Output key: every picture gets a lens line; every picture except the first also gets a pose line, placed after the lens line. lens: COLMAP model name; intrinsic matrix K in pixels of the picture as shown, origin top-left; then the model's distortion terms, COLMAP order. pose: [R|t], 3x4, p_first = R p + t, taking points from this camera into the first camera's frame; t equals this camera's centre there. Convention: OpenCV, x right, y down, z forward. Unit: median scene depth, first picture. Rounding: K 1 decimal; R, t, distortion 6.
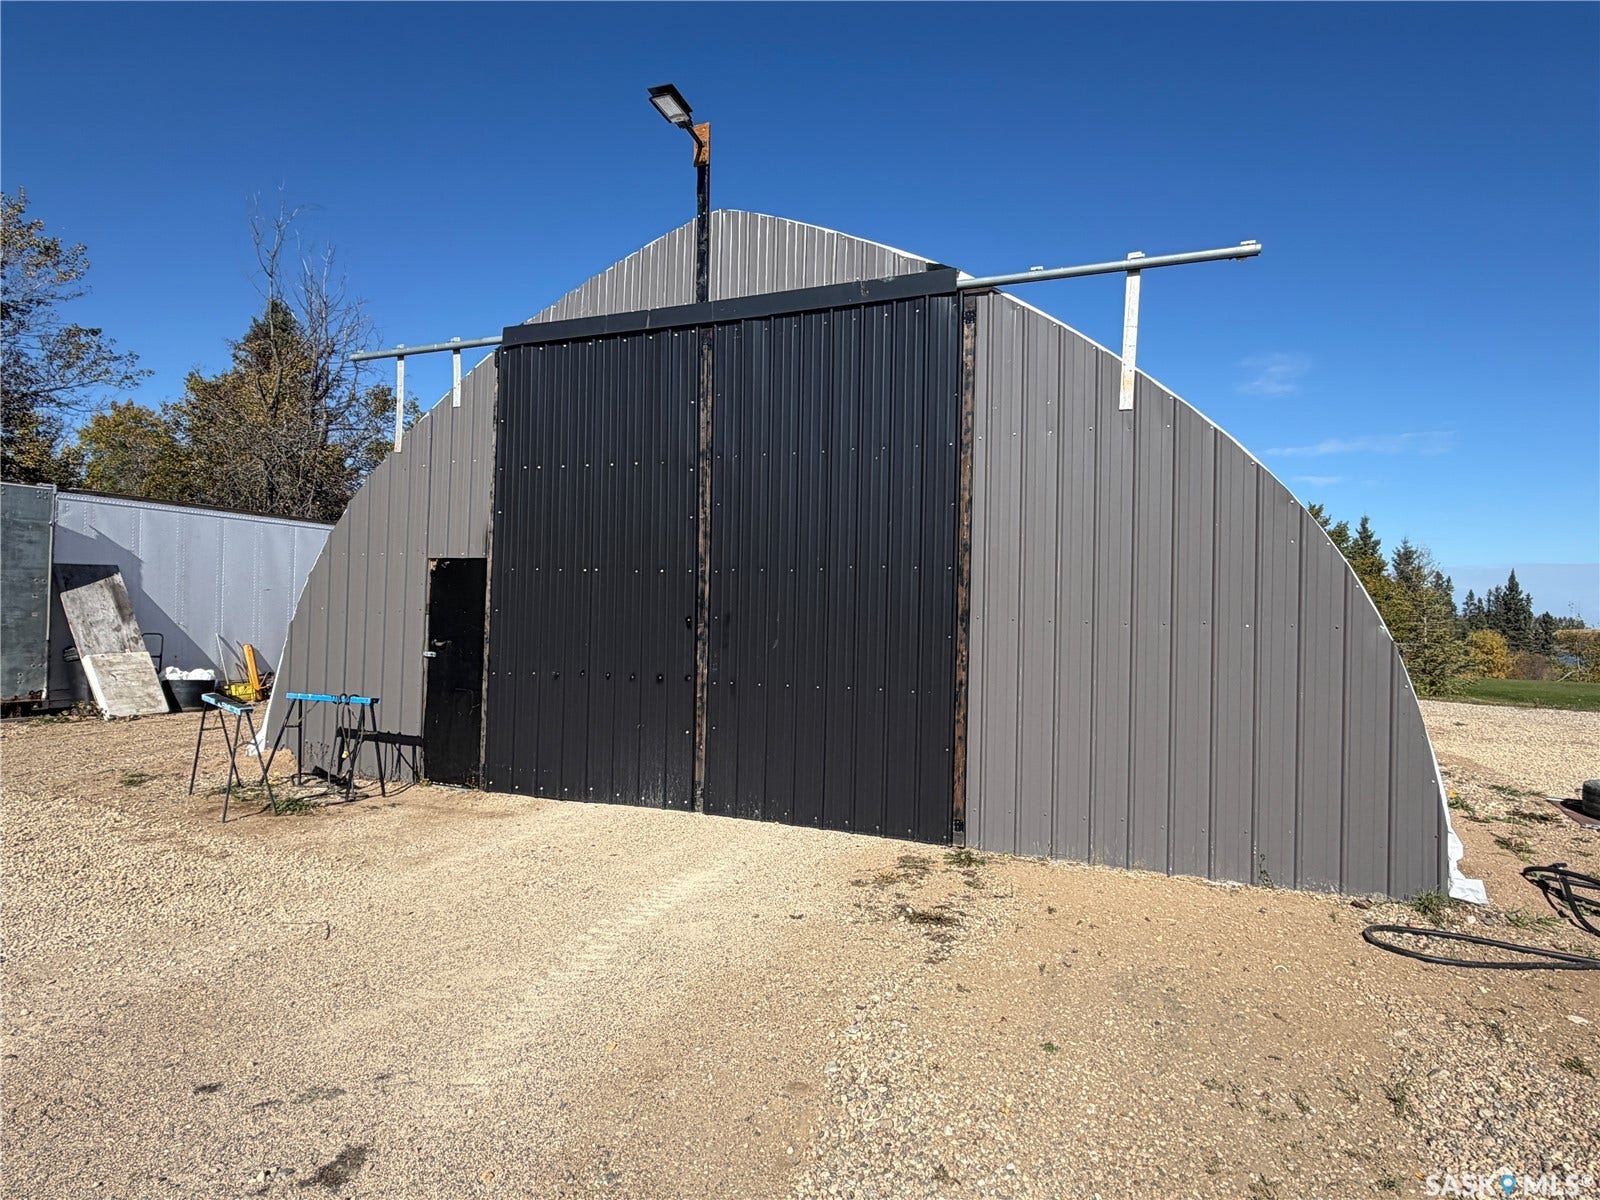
lens RADIAL K [[1117.2, 0, 800.5], [0, 1117.2, 614.4], [0, 0, 1]] dist [0.104566, -0.149488]
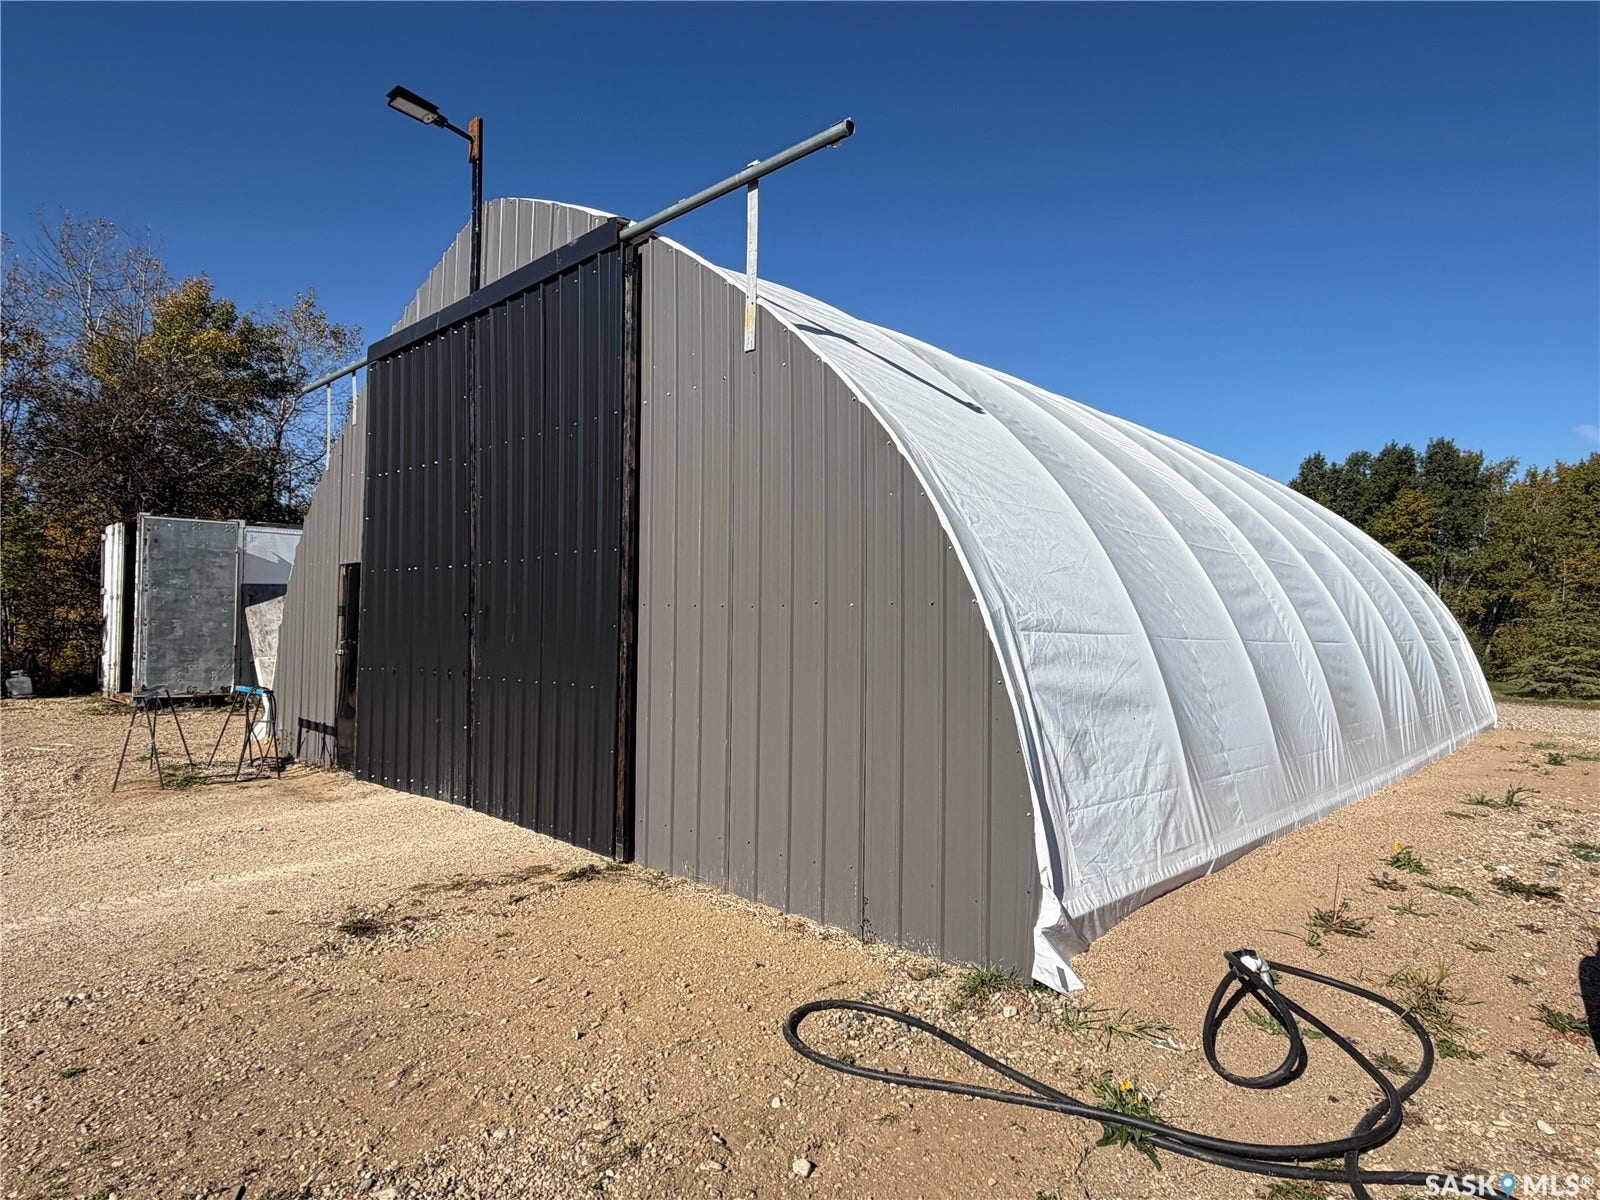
lens RADIAL K [[1117.2, 0, 800.5], [0, 1117.2, 614.4], [0, 0, 1]] dist [0.104566, -0.149488]
pose [[0.889763, -0.018340, -0.456054, 0.616745], [0.009873, 0.999732, -0.020942, 0.028264], [0.456316, 0.014131, 0.889705, 0.244760]]
